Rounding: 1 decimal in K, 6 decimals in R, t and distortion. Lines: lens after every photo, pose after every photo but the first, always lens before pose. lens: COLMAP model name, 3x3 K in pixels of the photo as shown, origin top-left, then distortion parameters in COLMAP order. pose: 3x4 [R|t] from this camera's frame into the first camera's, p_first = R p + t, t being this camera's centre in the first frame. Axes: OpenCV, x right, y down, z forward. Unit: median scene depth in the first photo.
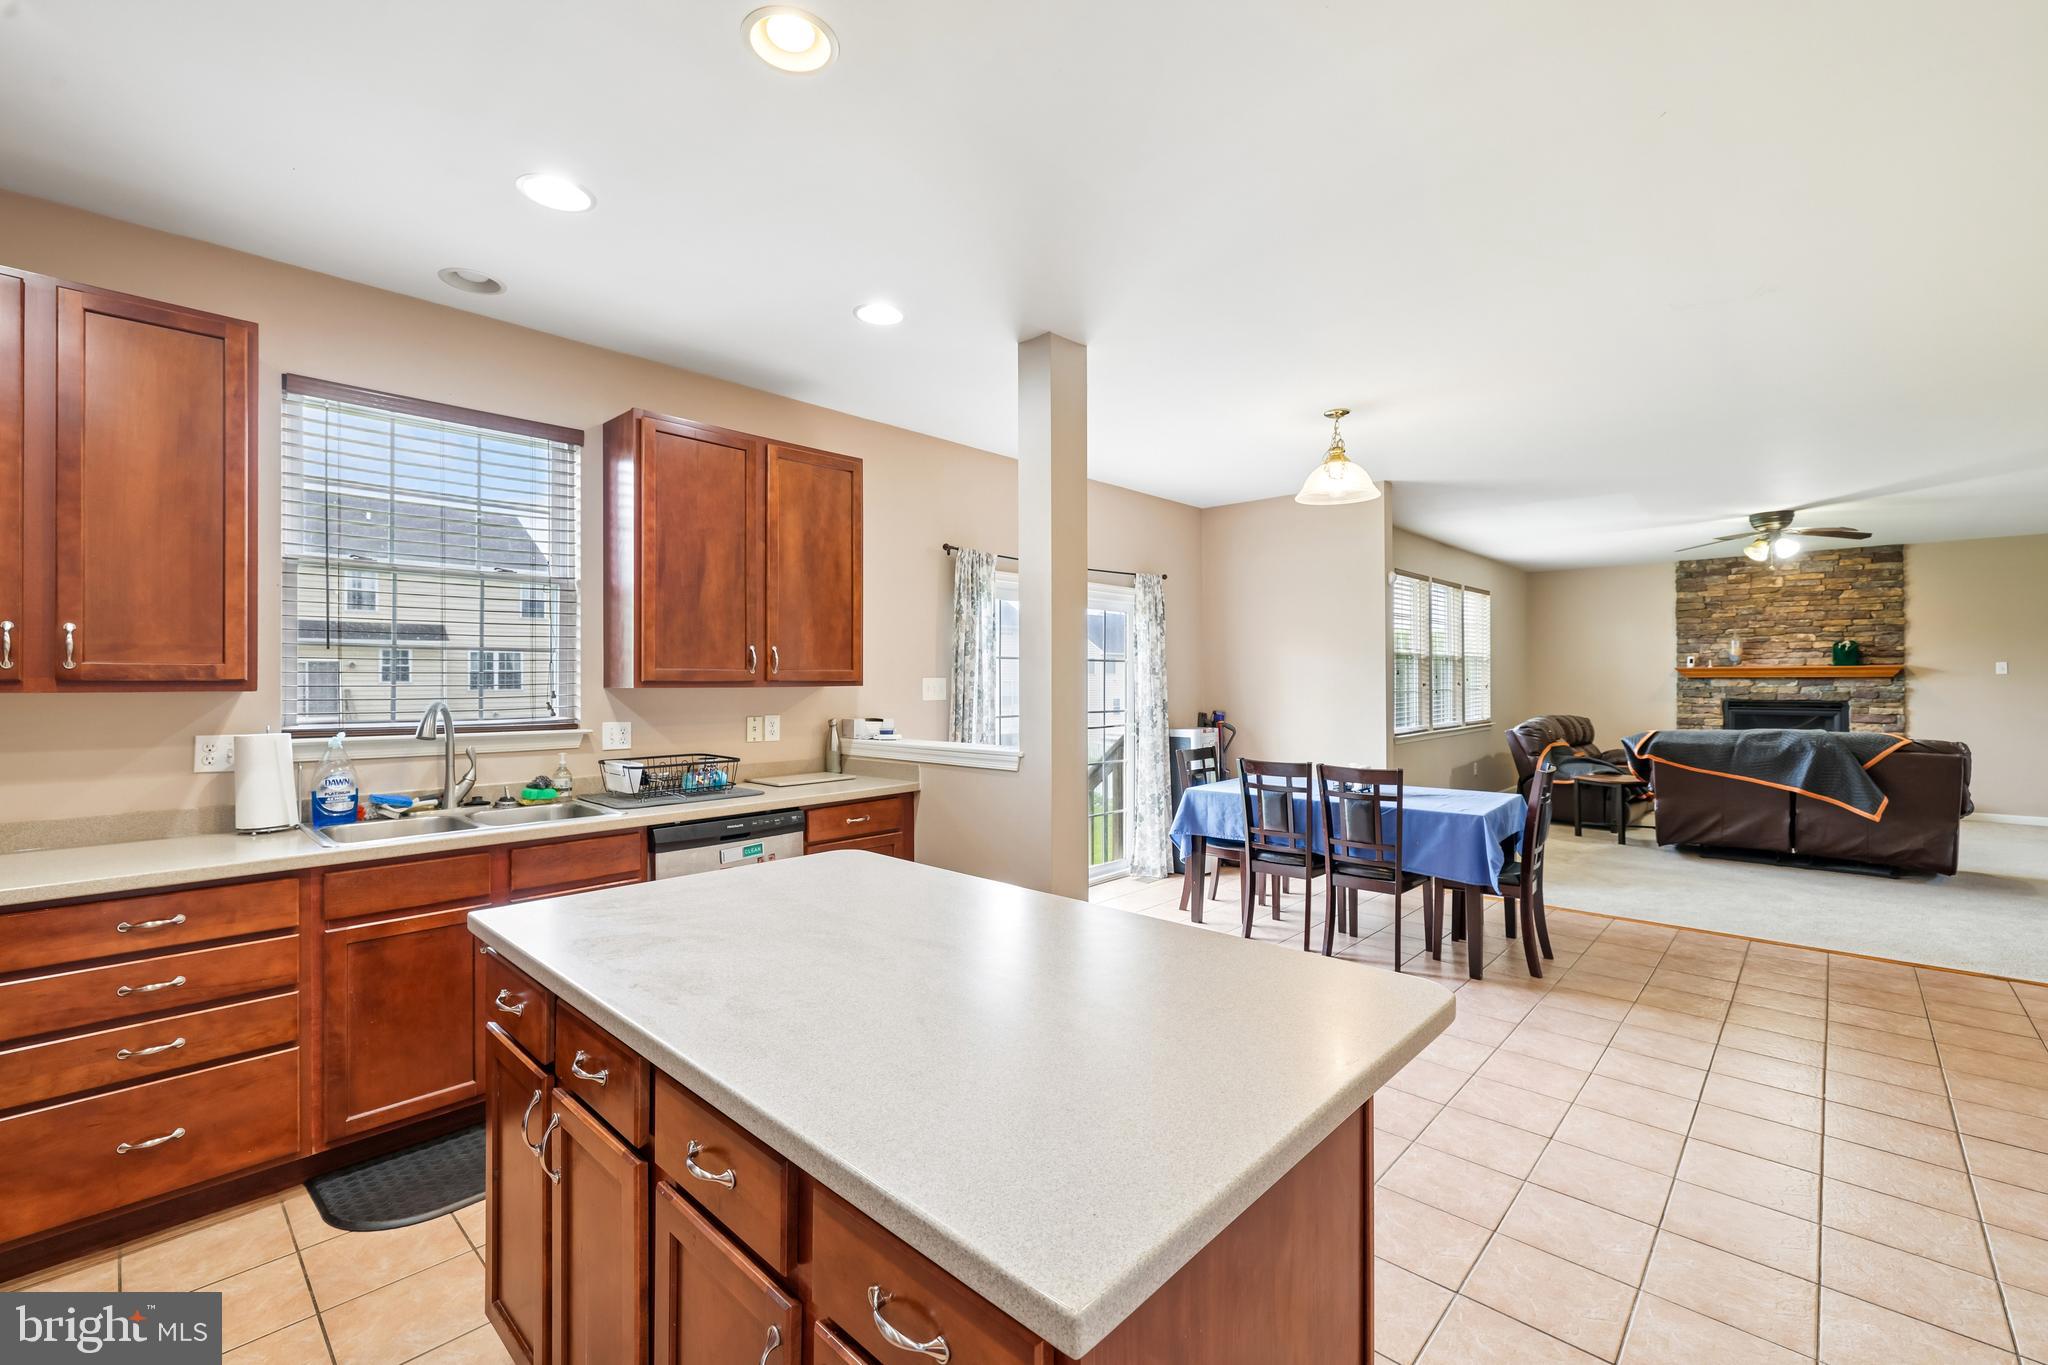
lens RADIAL K [[851.2, 0, 1024.0], [0, 851.2, 682.5], [0, 0, 1]] dist [-0.000416, 0.000017]
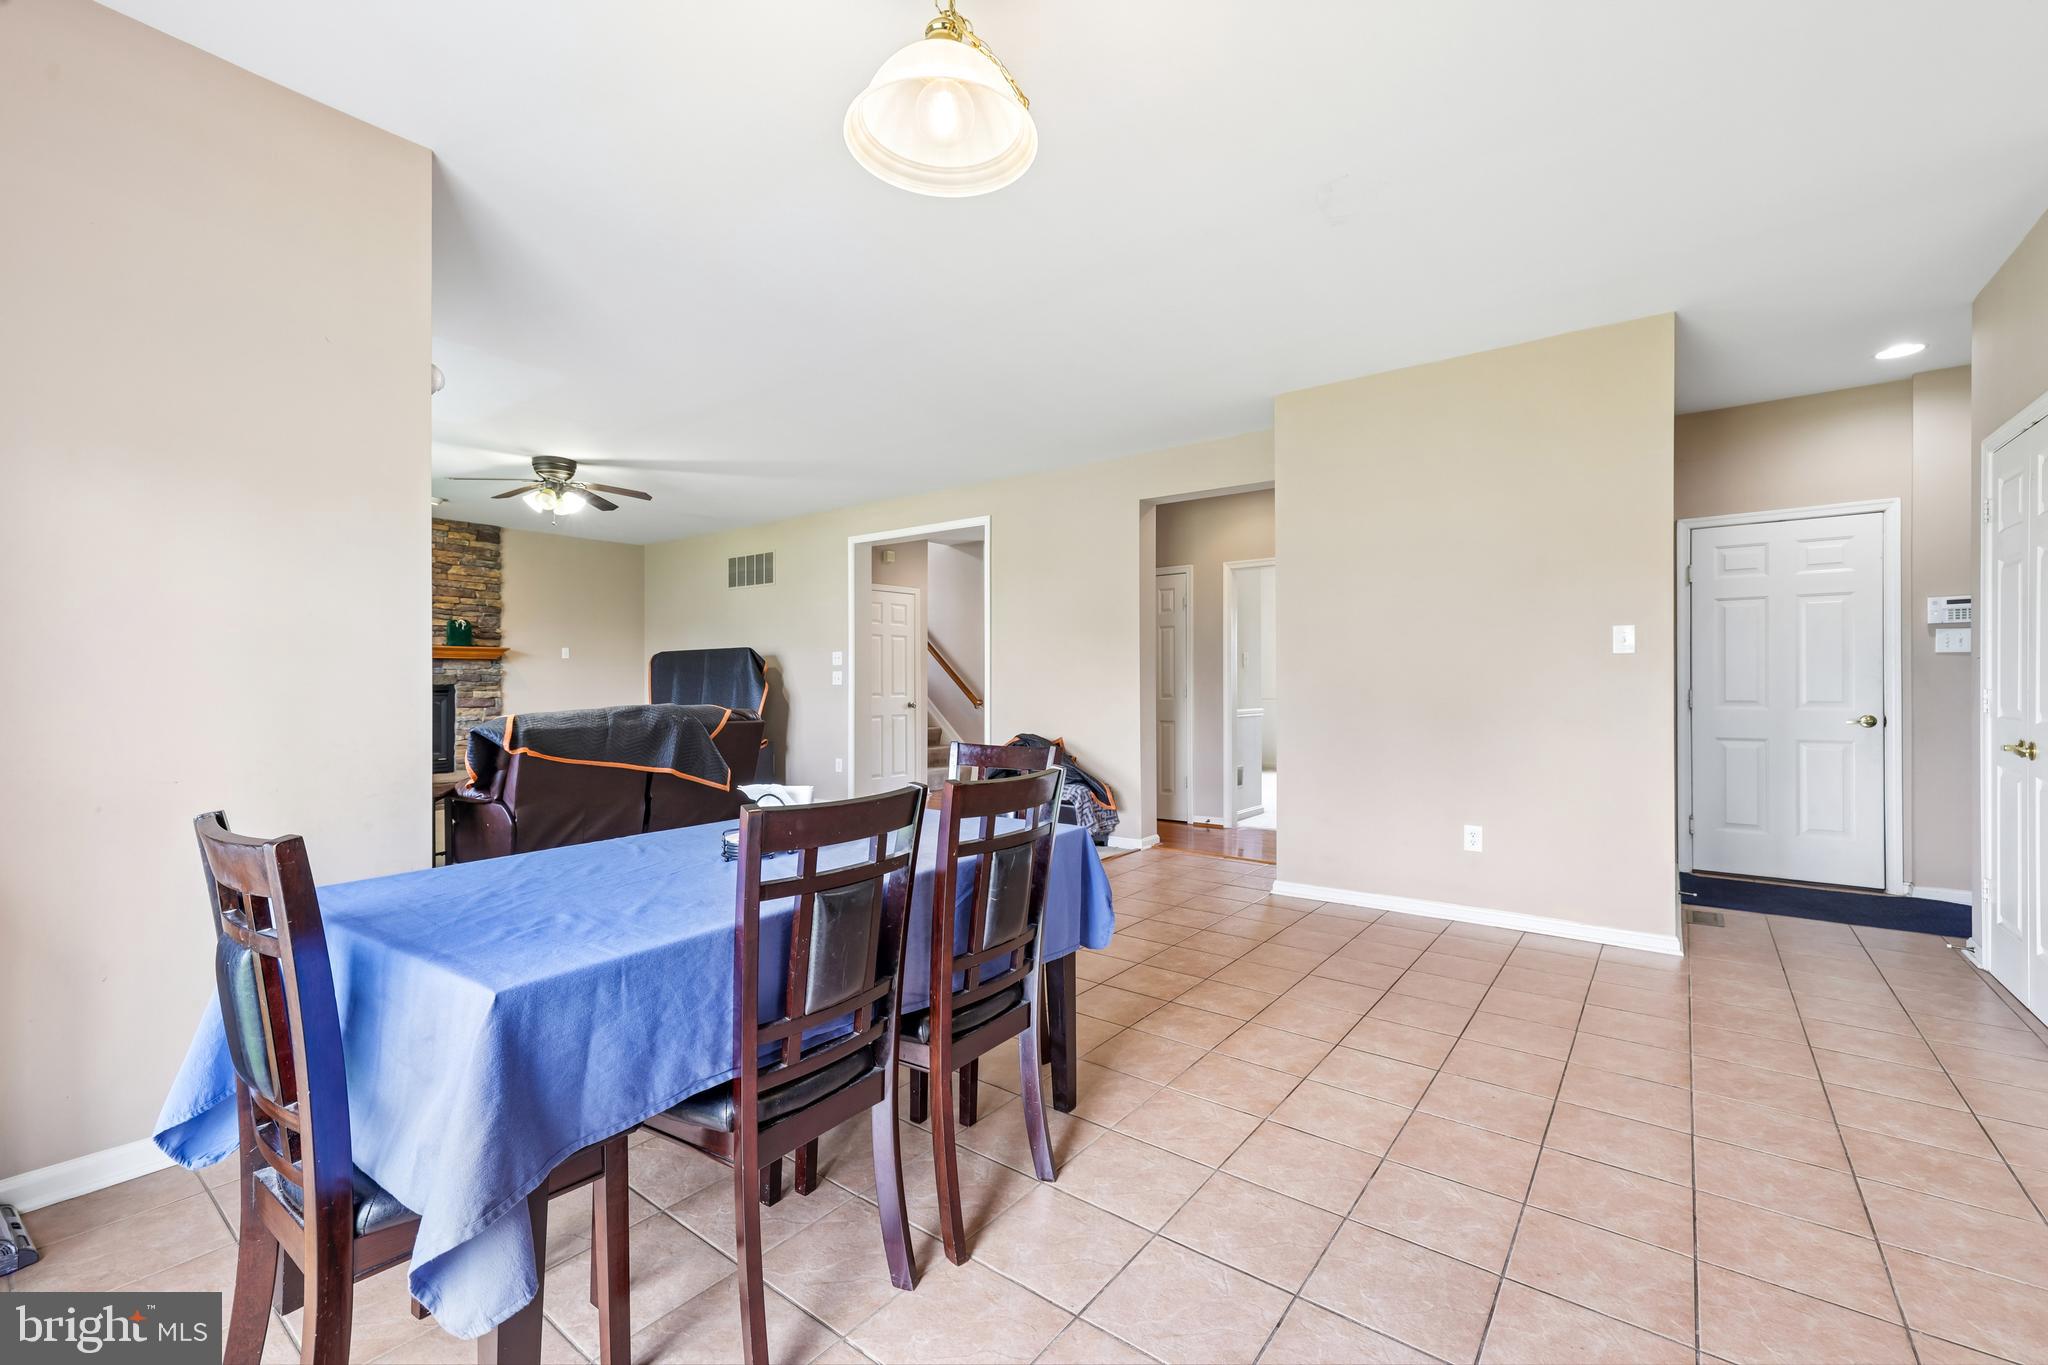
lens RADIAL K [[859.7, 0, 1012.5], [0, 859.7, 673.3], [0, 0, 1]] dist [-0.001273, 0.000127]
pose [[-0.099902, 0.013944, 0.994900, -0.026642], [0.003481, 0.999901, -0.013664, 0.024630], [-0.994991, 0.002098, -0.099941, 0.493423]]
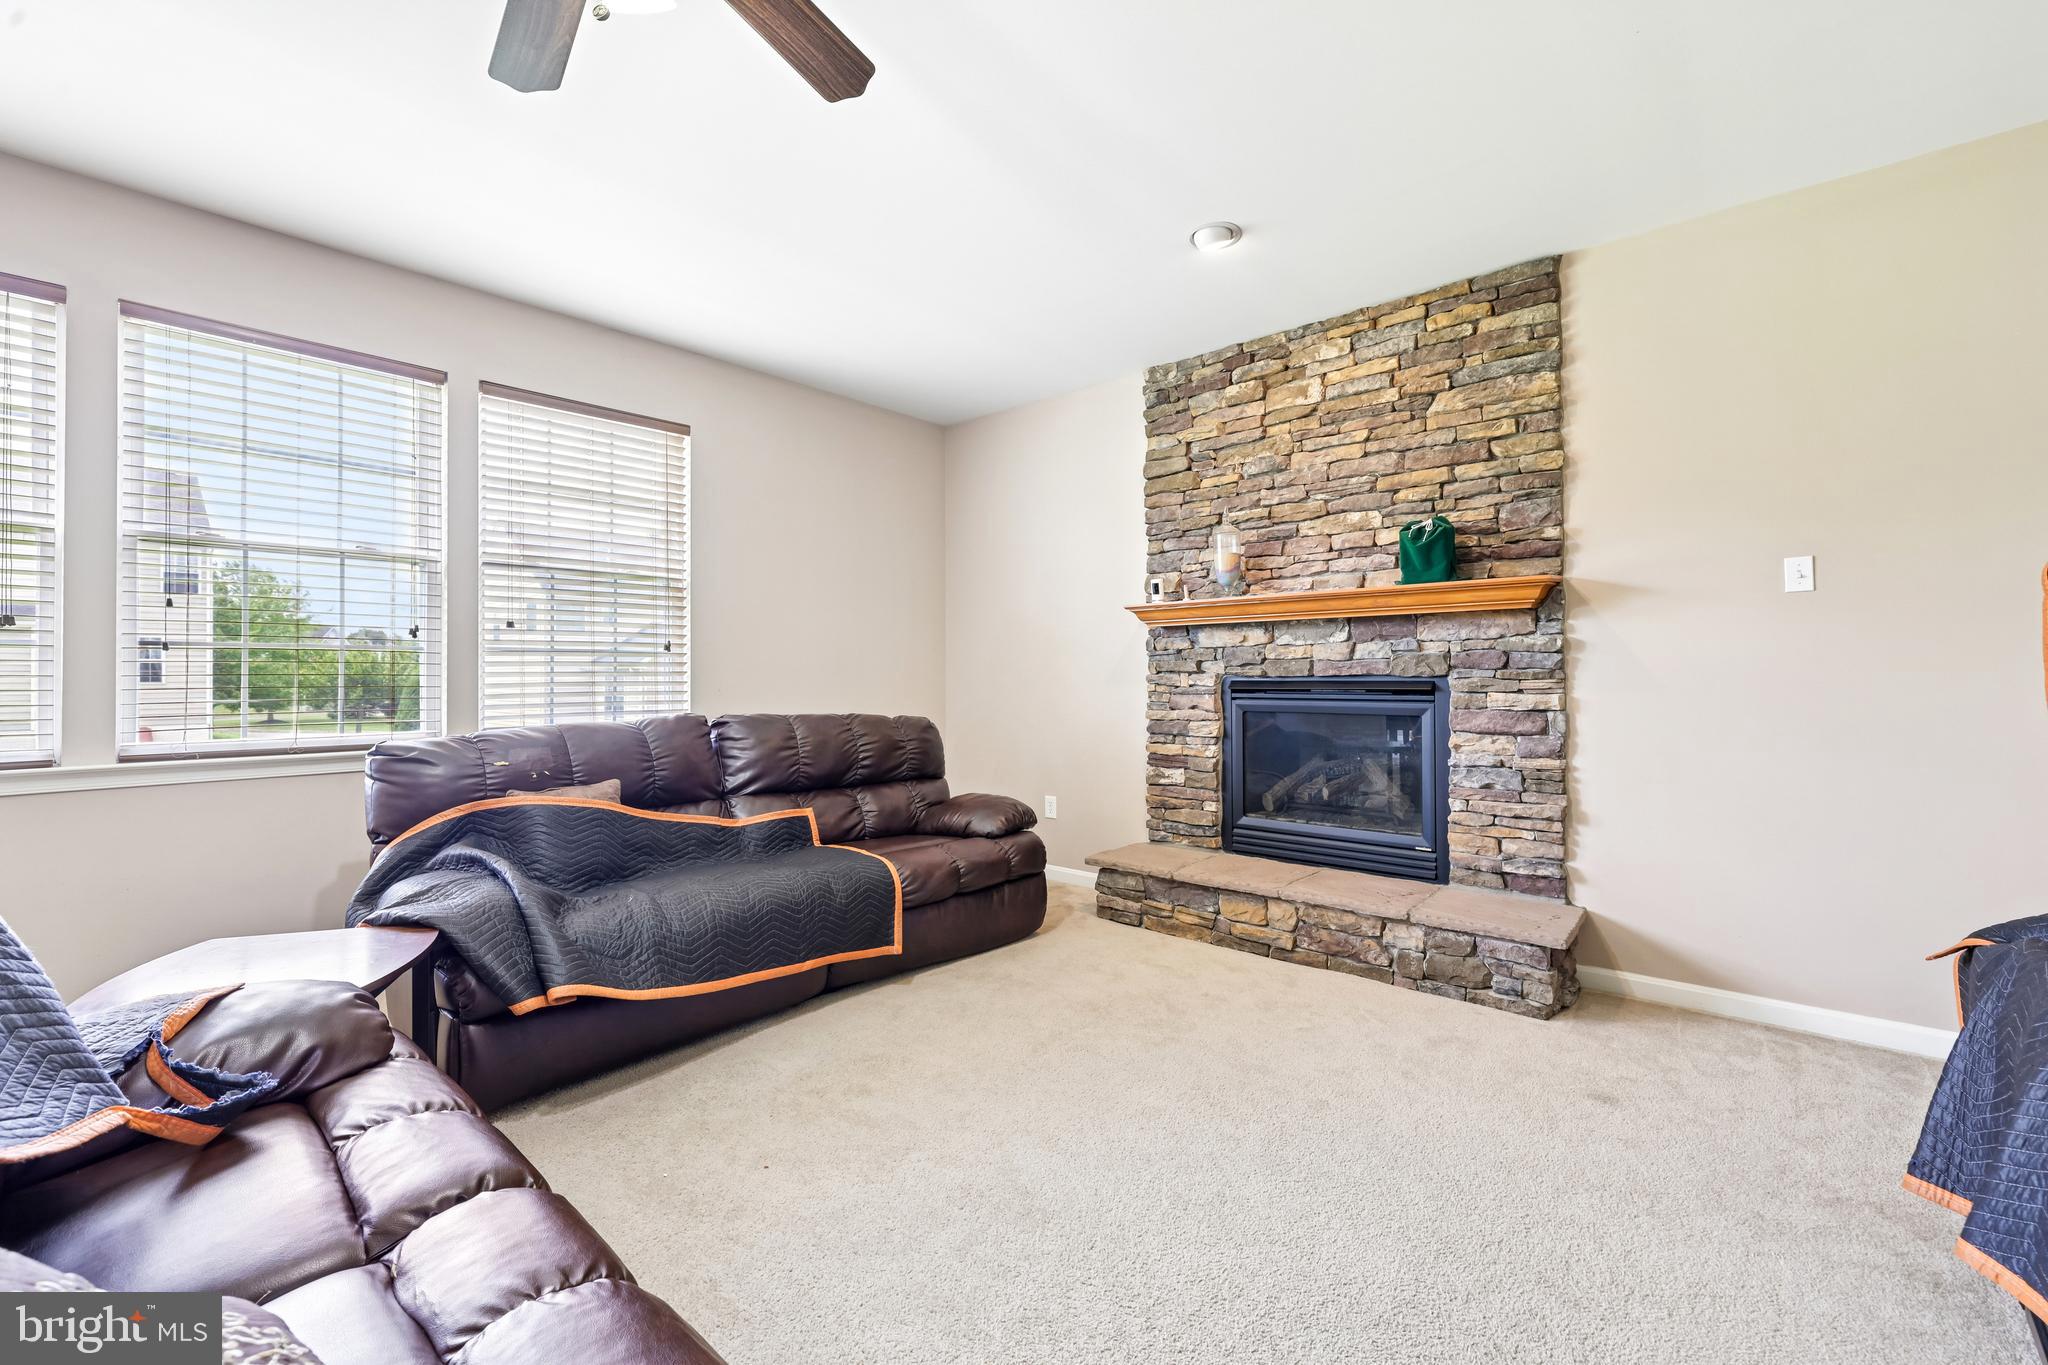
lens RADIAL K [[859.7, 0, 1012.5], [0, 859.7, 673.3], [0, 0, 1]] dist [-0.001273, 0.000127]
pose [[0.999851, 0.000246, 0.017271, 0.771664], [-0.000104, 0.999966, -0.008254, 0.023945], [-0.017272, 0.008251, 0.999817, 0.616652]]
